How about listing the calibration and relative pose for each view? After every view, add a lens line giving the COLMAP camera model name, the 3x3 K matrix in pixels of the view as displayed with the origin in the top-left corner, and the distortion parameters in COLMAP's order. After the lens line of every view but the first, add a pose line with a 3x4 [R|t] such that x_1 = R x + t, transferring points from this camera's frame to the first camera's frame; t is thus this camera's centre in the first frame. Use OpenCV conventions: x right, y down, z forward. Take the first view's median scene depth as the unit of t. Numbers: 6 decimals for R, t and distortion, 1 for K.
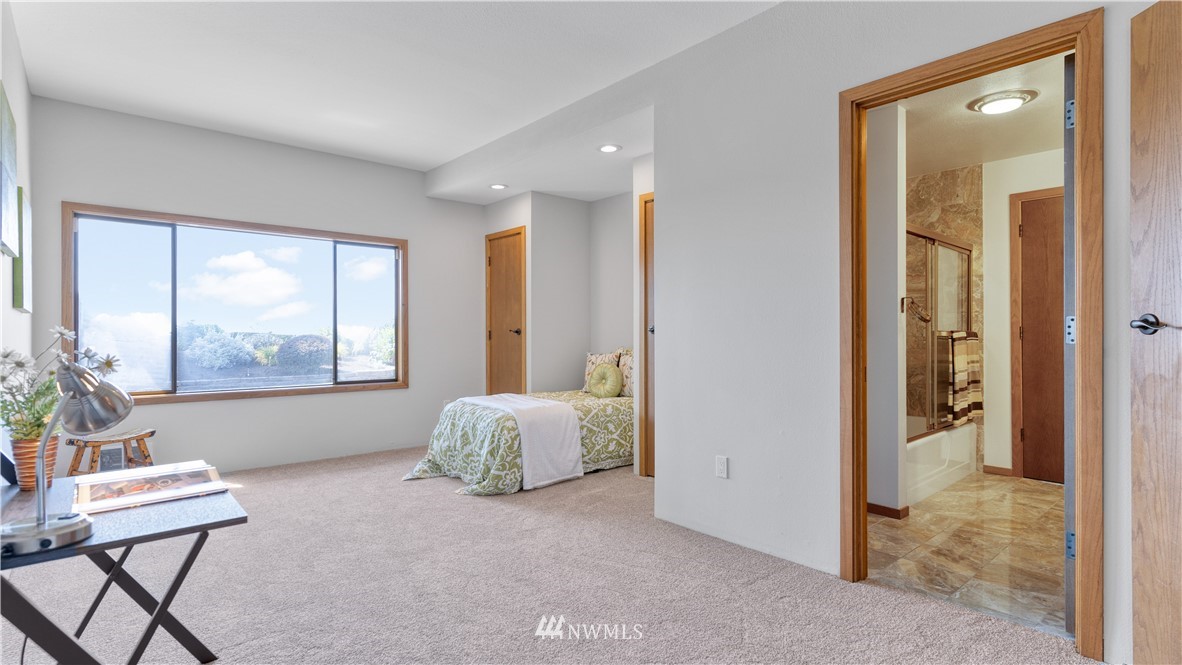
lens RADIAL K [[569.4, 0, 587.3], [0, 569.4, 326.8], [0, 0, 1]] dist [0.001955, 0.000505]
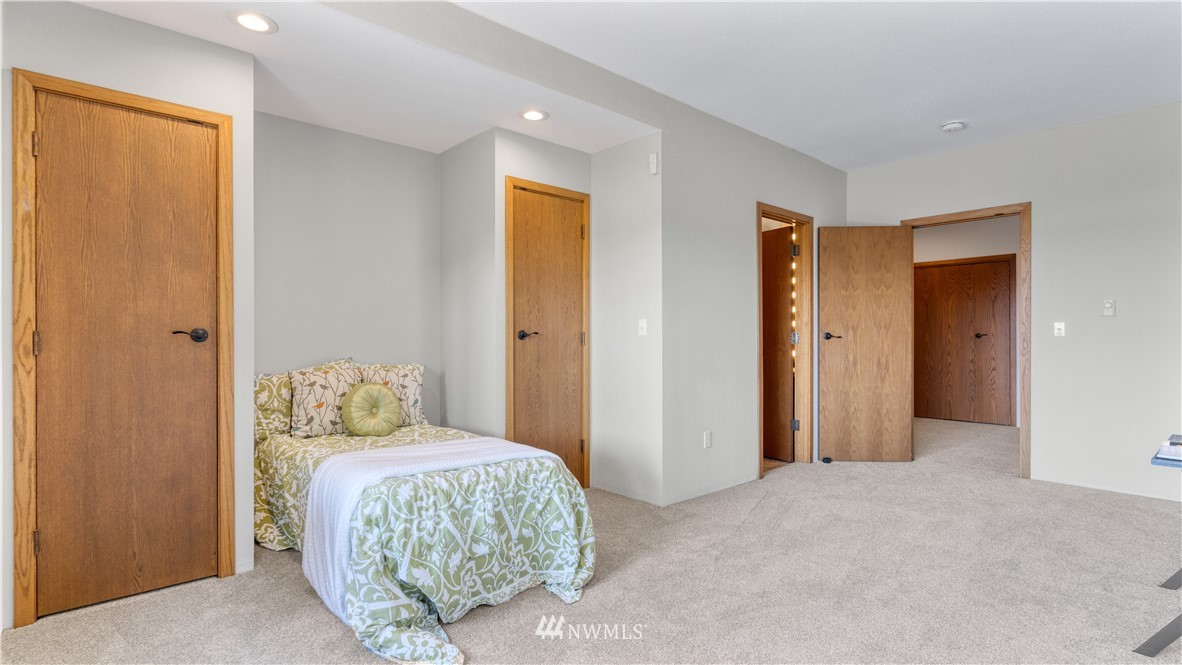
lens RADIAL K [[569.4, 0, 587.3], [0, 569.4, 326.8], [0, 0, 1]] dist [0.001955, 0.000505]
pose [[-0.004736, 0.022387, 0.999738, -0.753044], [-0.012004, 0.999676, -0.022443, 0.011217], [-0.999917, -0.012107, -0.004465, 0.883878]]
